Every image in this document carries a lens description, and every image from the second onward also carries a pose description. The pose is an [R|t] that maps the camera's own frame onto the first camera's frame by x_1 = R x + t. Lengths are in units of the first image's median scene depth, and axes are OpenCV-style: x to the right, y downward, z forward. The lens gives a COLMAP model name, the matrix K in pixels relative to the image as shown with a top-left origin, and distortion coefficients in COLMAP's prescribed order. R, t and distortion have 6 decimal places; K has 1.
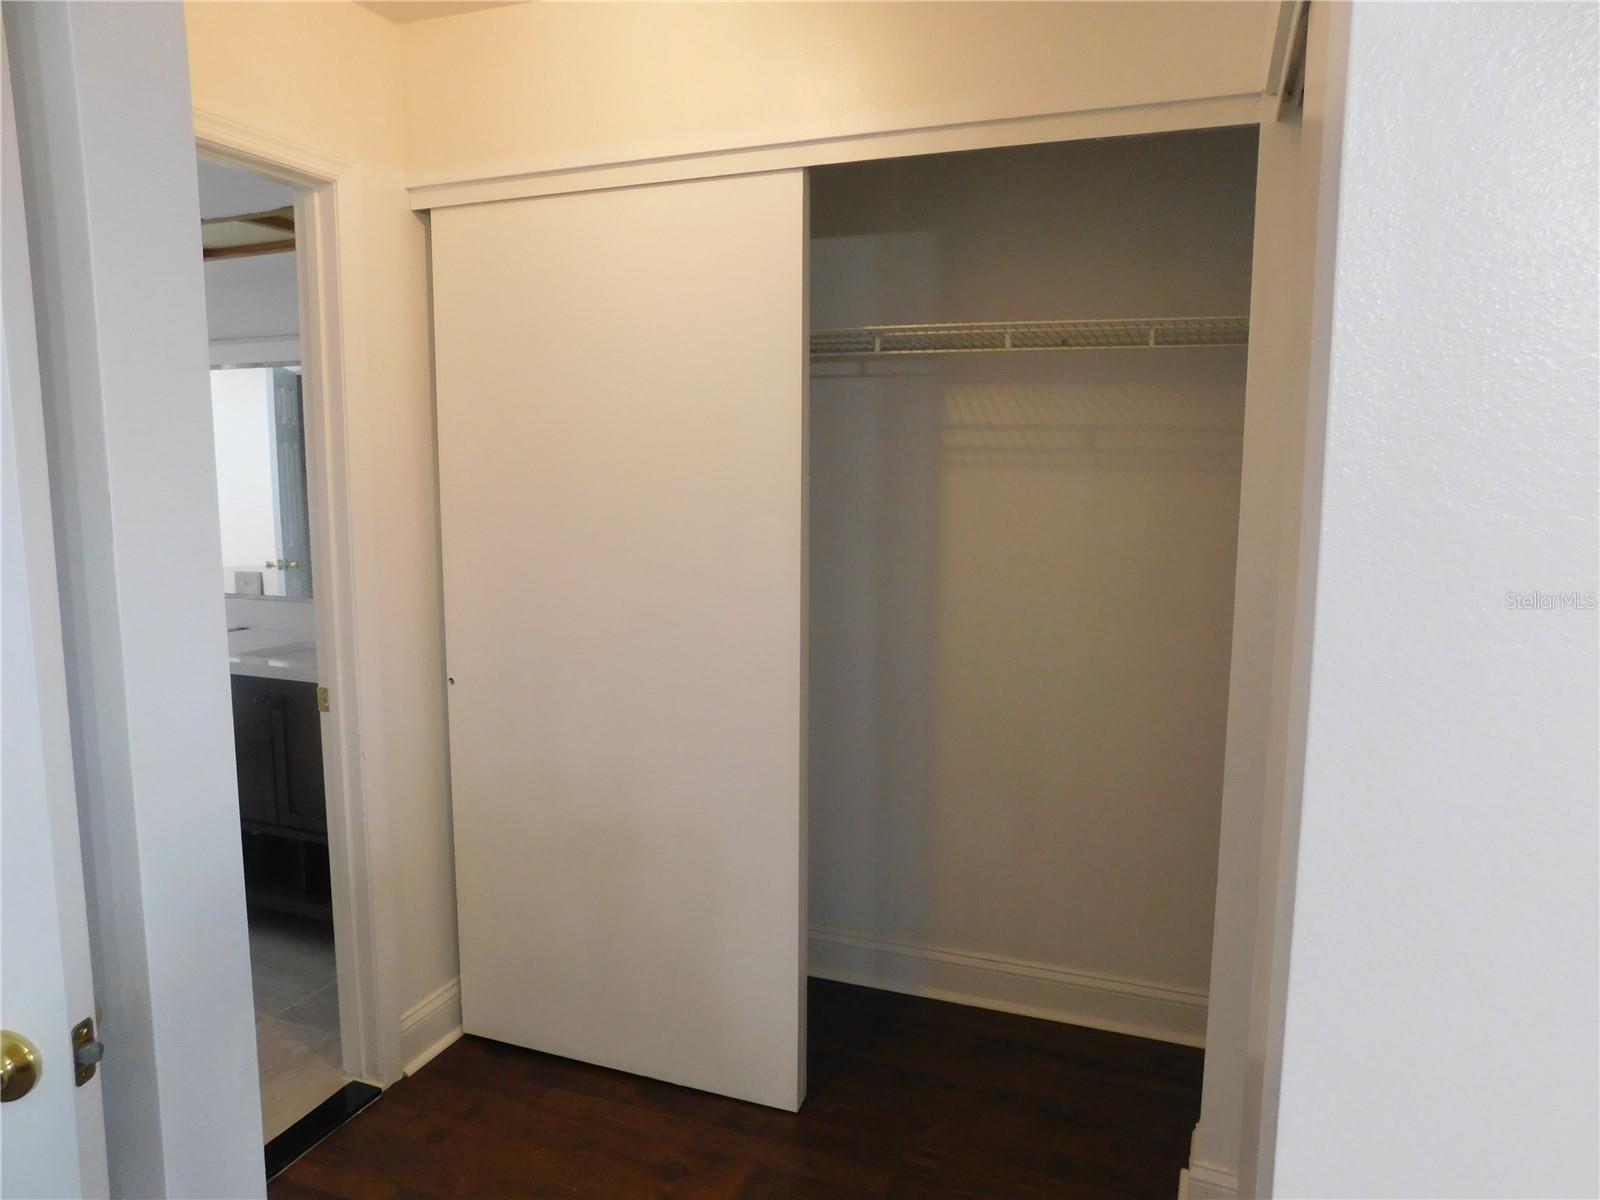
lens RADIAL K [[1058.1, 0, 800.7], [0, 1058.1, 593.6], [0, 0, 1]] dist [-0.059489, 0.040521]
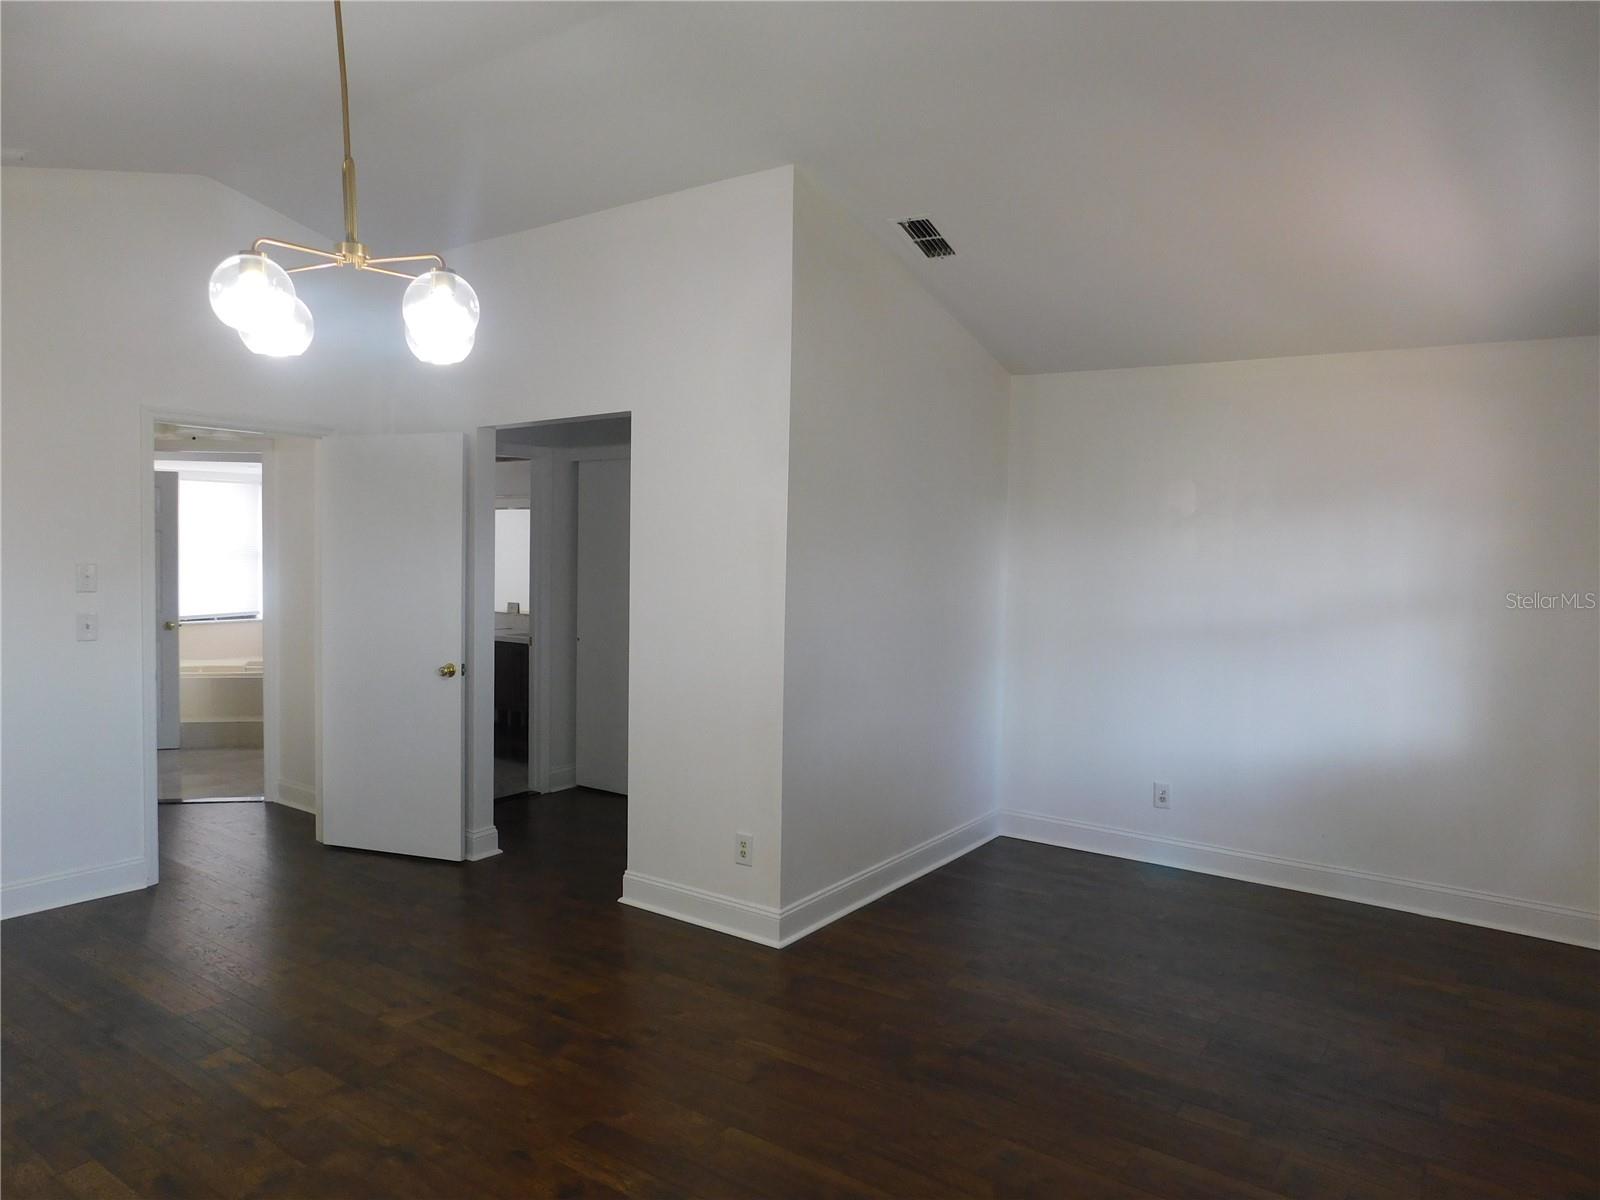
lens RADIAL K [[1058.1, 0, 799.8], [0, 1058.1, 598.3], [0, 0, 1]] dist [-0.059489, 0.040521]
pose [[0.975644, 0.024970, -0.217935, 0.624301], [-0.045536, 0.994913, -0.089863, 0.164128], [0.214582, 0.097598, 0.971817, -1.142180]]
